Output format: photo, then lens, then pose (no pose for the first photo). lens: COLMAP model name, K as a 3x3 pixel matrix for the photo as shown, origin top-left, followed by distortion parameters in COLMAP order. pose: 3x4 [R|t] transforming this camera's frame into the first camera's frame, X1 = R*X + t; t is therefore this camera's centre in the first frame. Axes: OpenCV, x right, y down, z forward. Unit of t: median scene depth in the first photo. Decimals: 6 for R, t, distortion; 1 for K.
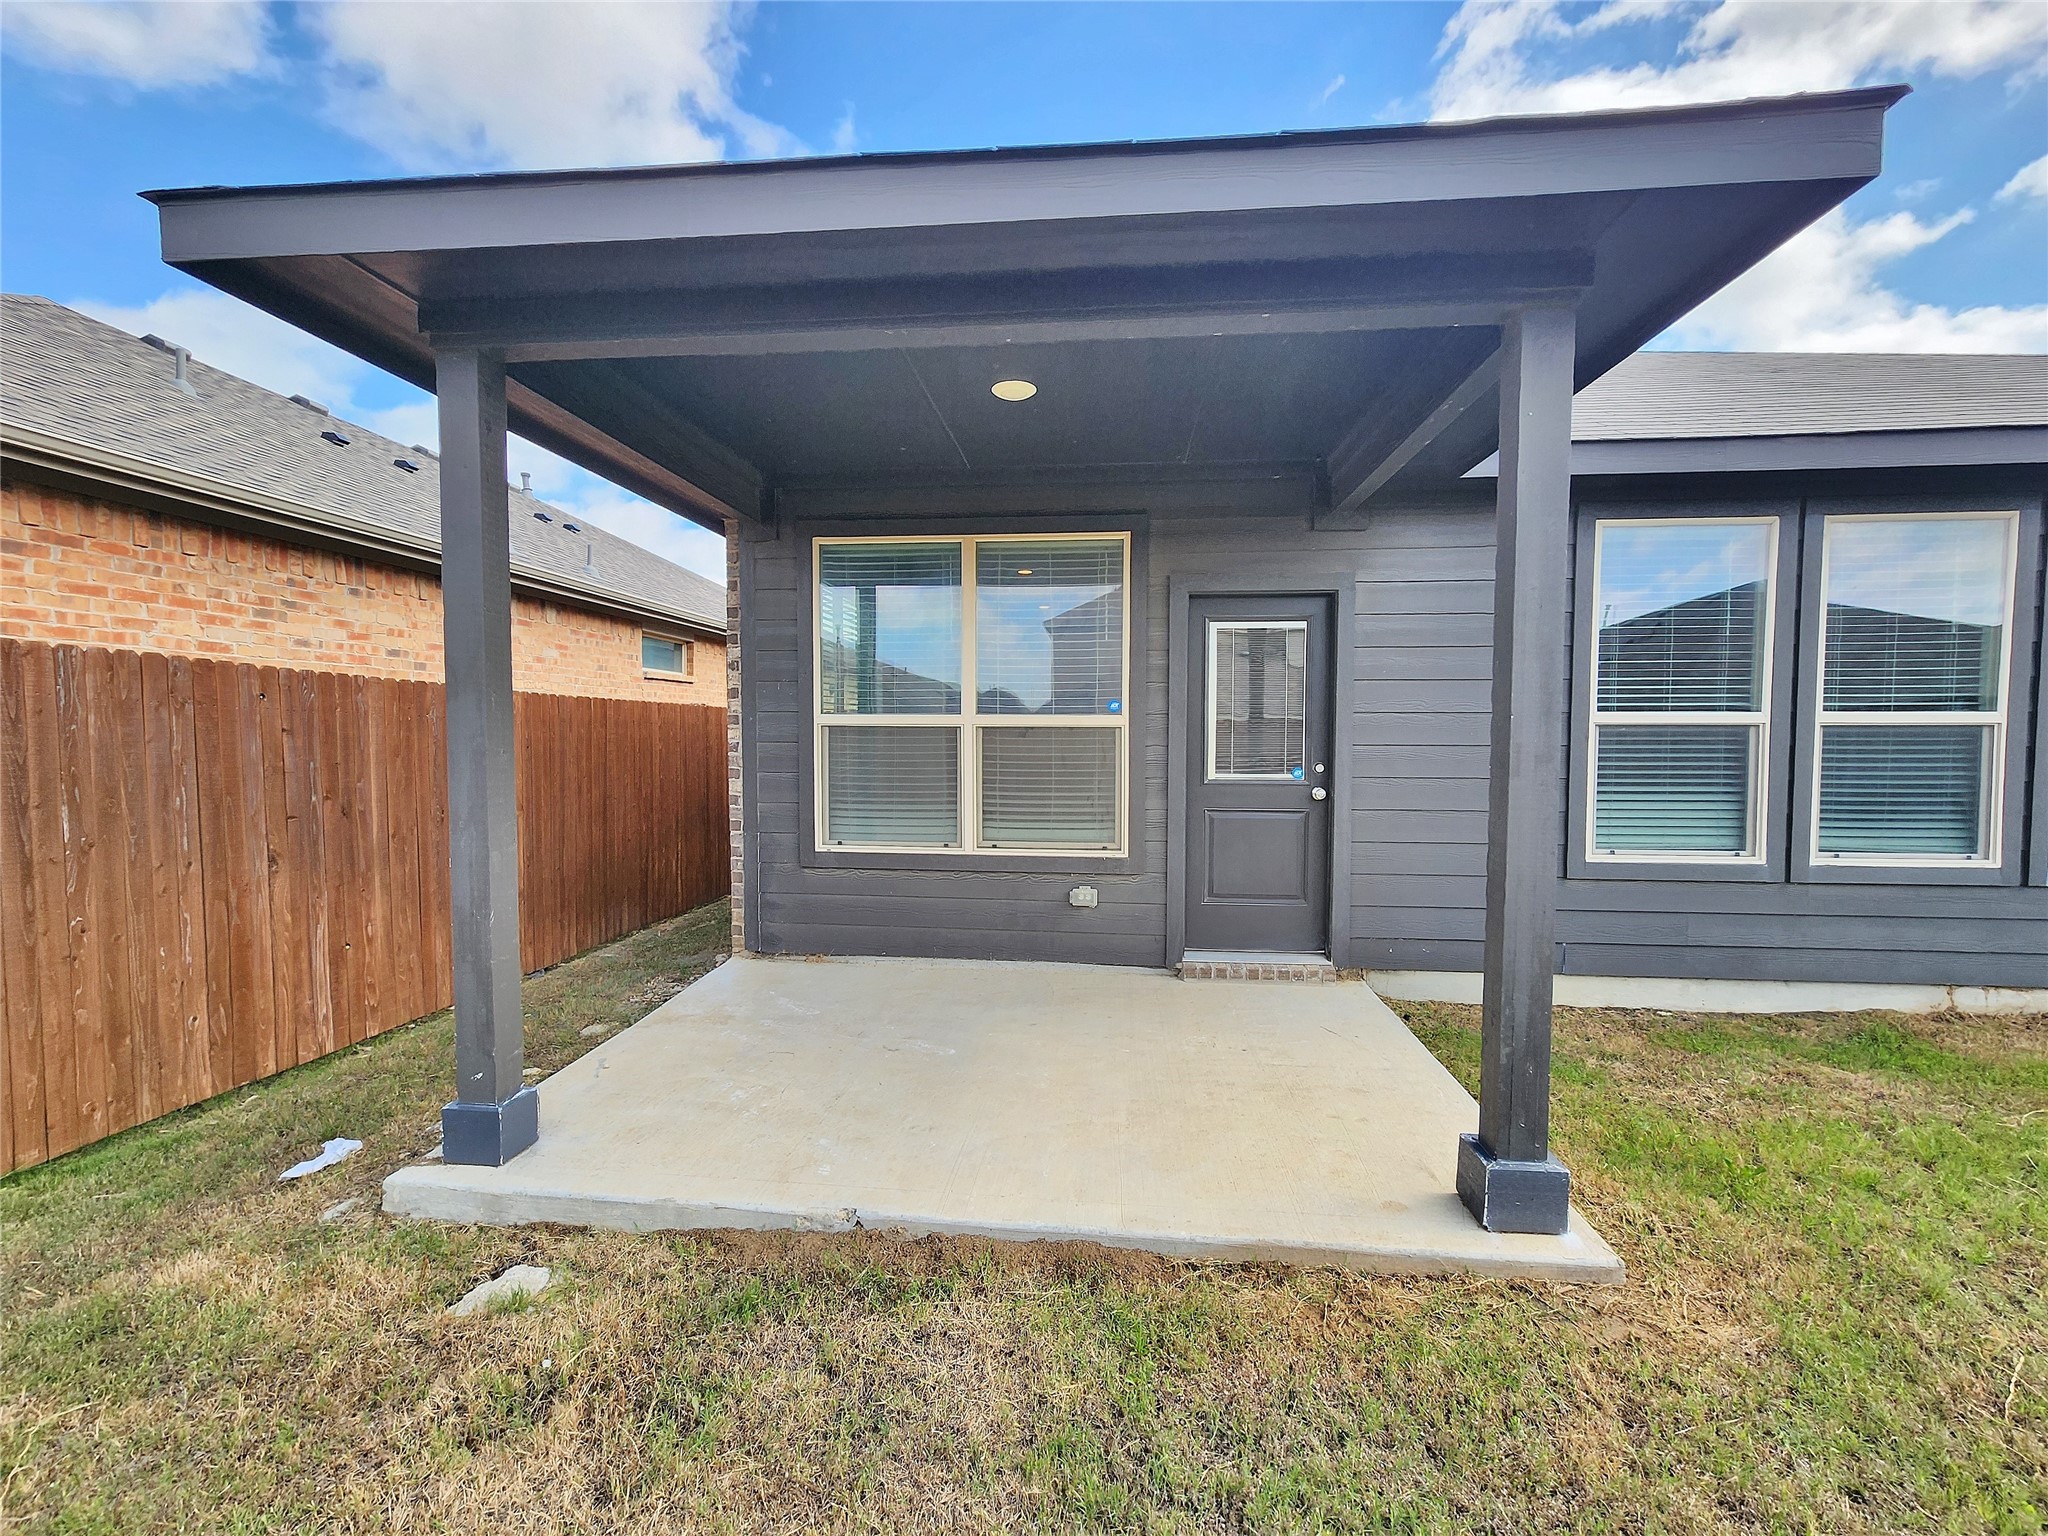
lens RADIAL K [[839.7, 0, 1026.4], [0, 839.7, 763.7], [0, 0, 1]] dist [0.000973, -0.000331]
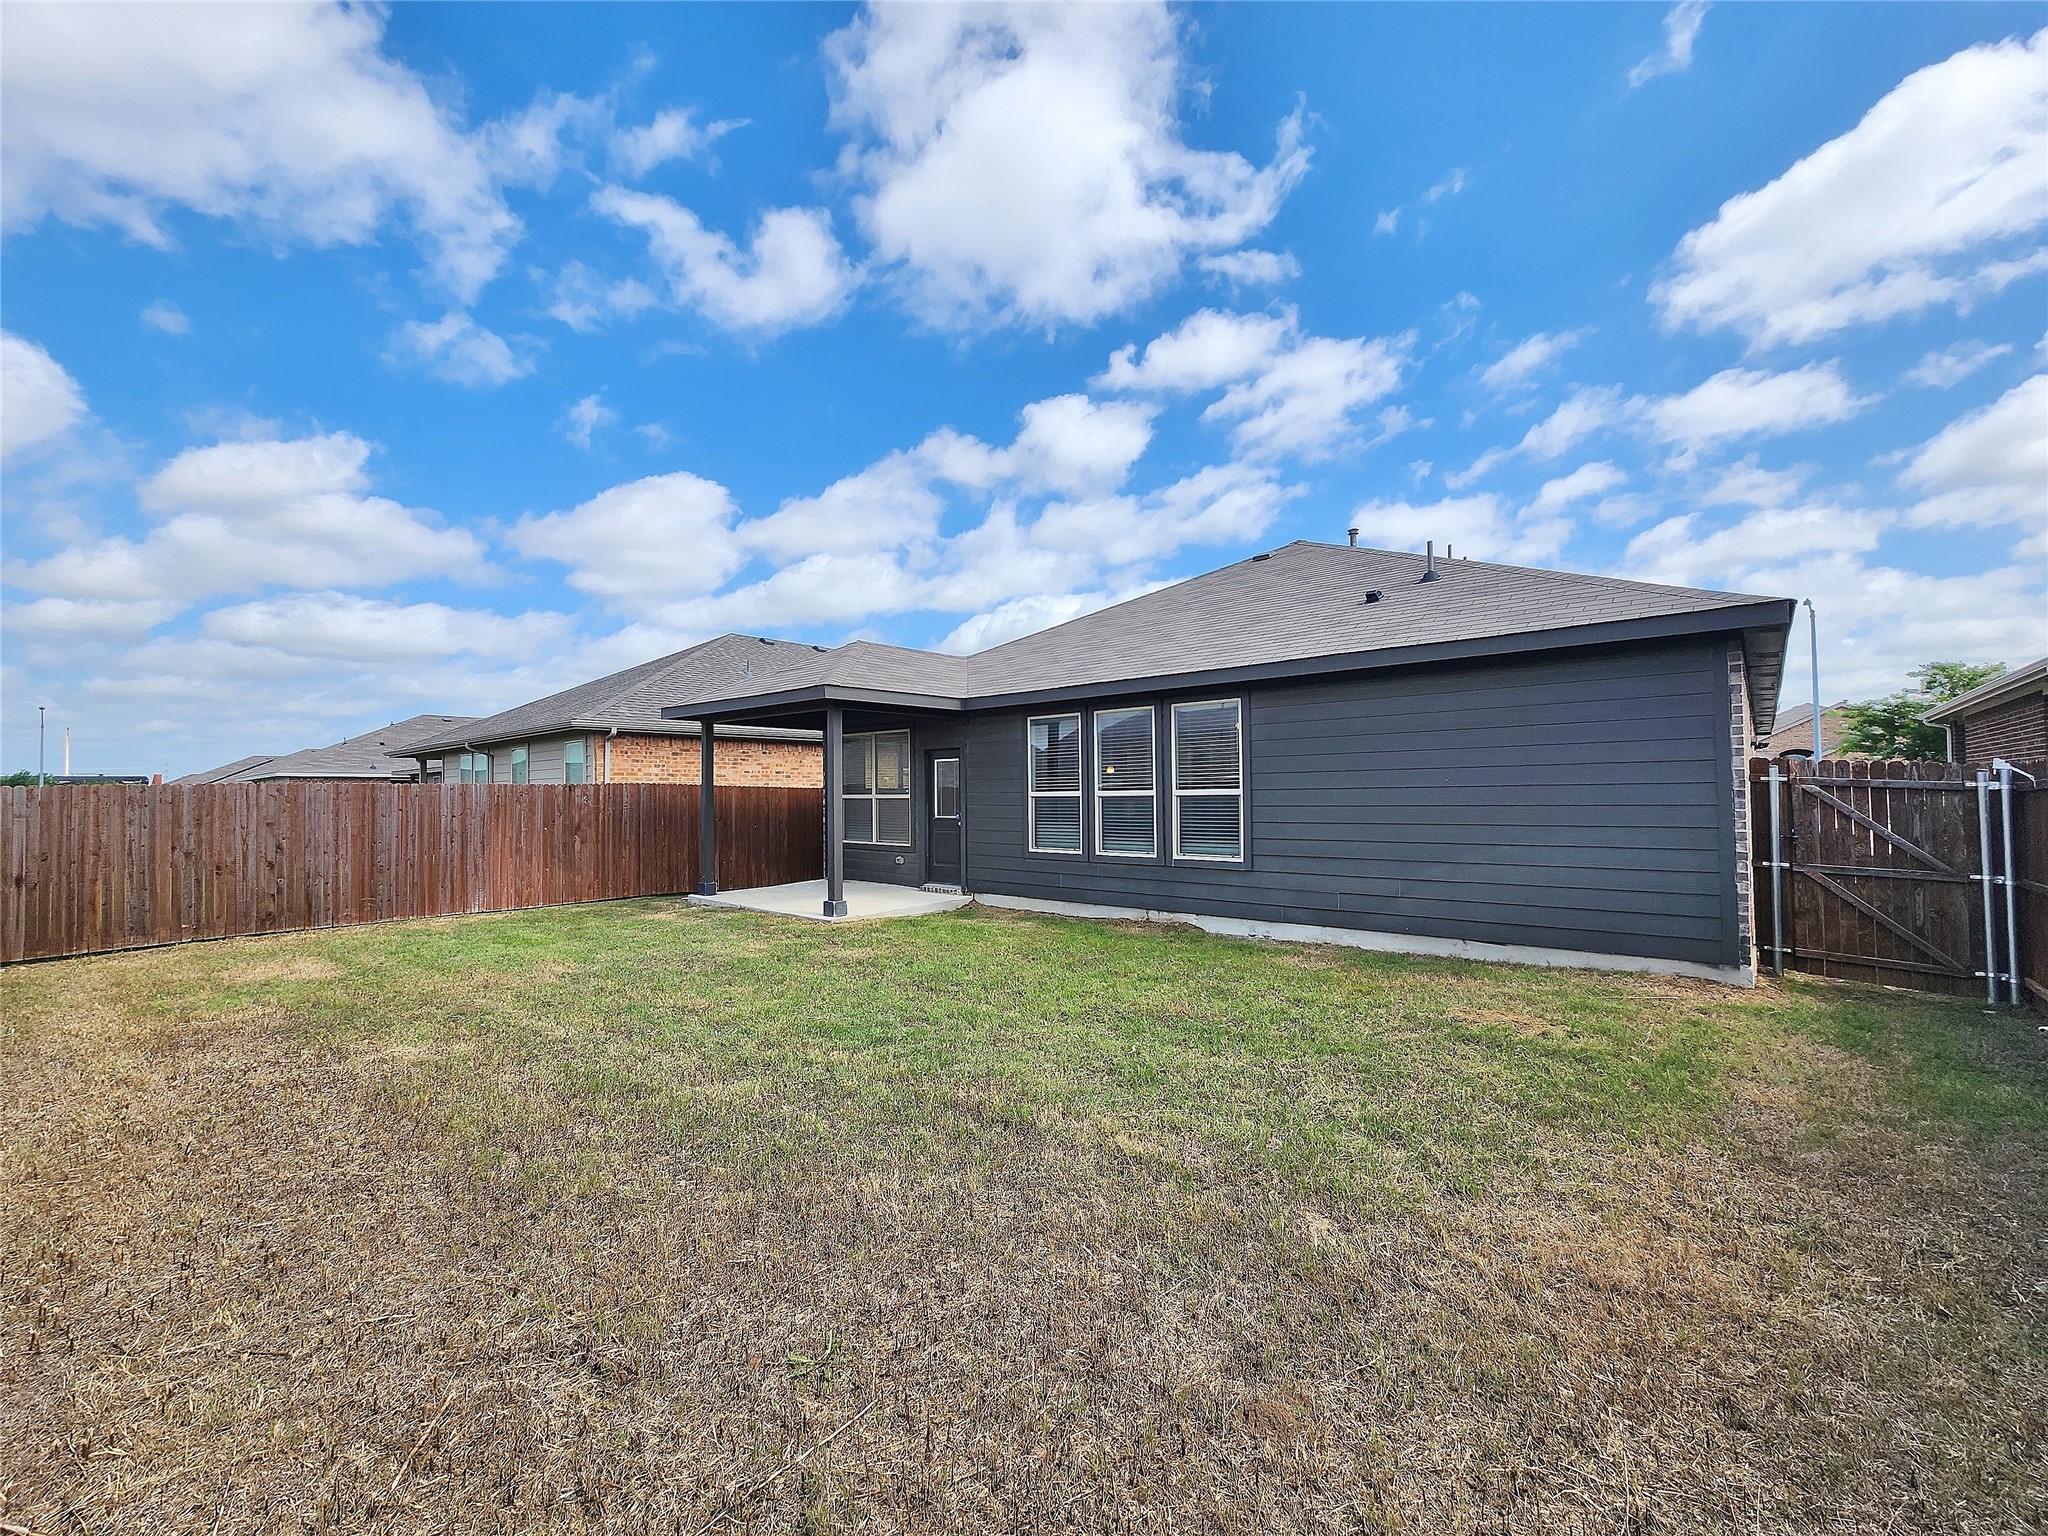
lens RADIAL K [[839.7, 0, 1026.9], [0, 839.7, 771.6], [0, 0, 1]] dist [0.000973, -0.000331]
pose [[0.811988, -0.023779, -0.583190, 2.022265], [-0.018806, 0.997585, -0.066860, 0.043823], [0.583372, 0.065257, 0.809580, -1.006717]]
